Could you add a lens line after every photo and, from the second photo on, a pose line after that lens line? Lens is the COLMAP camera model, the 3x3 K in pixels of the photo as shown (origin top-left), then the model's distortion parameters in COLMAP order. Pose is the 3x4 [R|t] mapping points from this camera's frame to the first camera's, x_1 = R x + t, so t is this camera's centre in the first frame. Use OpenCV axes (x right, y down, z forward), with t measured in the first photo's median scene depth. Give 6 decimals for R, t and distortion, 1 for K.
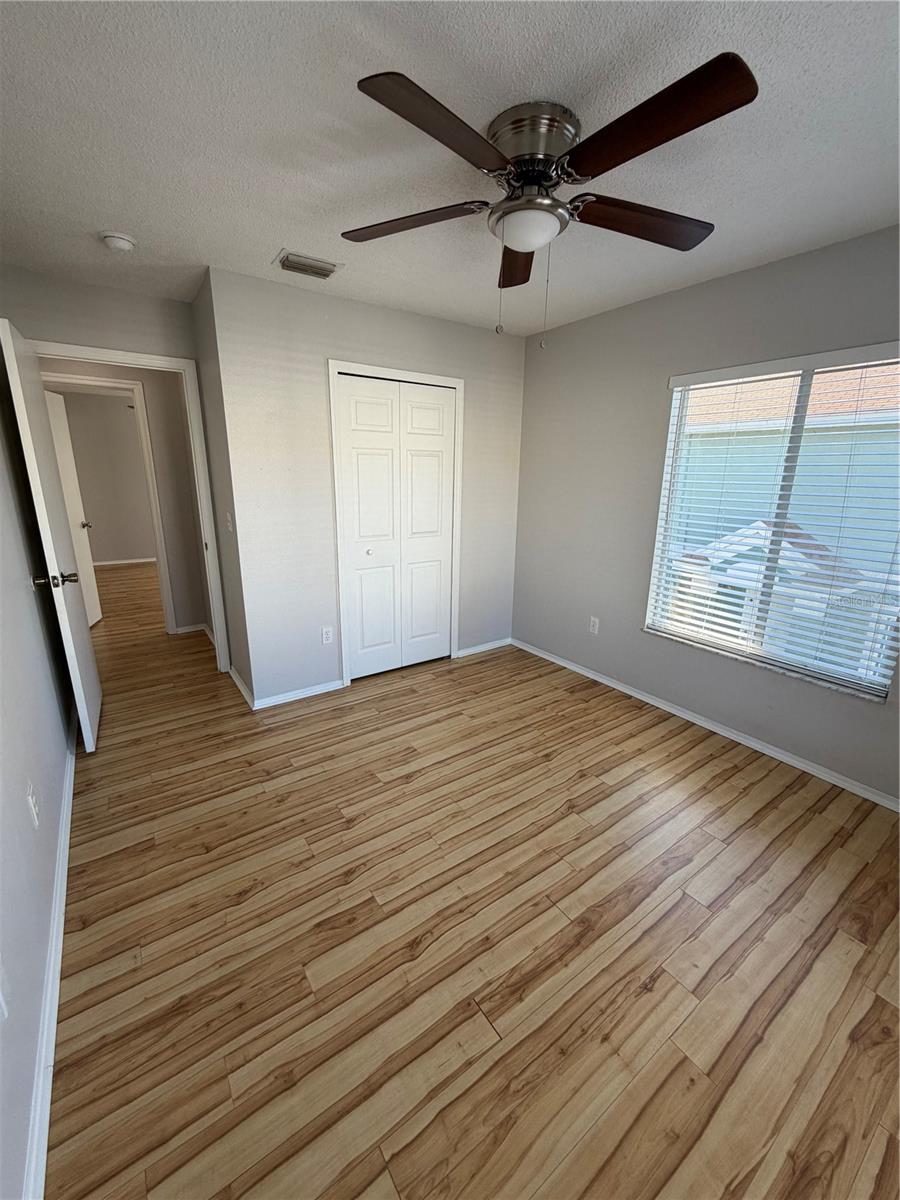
lens RADIAL K [[478.5, 0, 448.9], [0, 478.5, 603.0], [0, 0, 1]] dist [-0.002974, -0.000214]
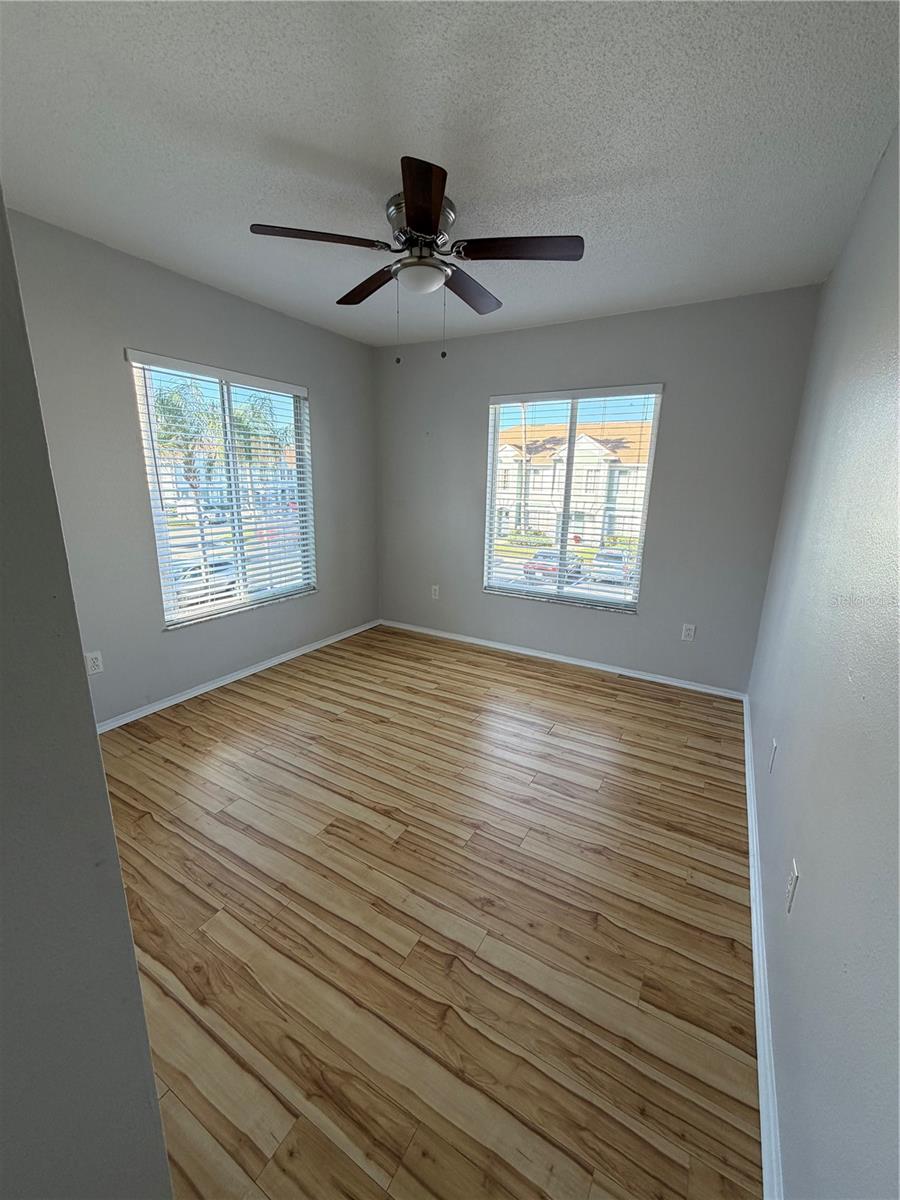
lens RADIAL K [[478.5, 0, 444.7], [0, 478.5, 607.6], [0, 0, 1]] dist [-0.002974, -0.000214]
pose [[-0.411672, -0.263451, 0.872422, -0.799612], [0.217907, 0.901080, 0.374929, -0.279854], [-0.884897, 0.344455, -0.313542, 1.064871]]
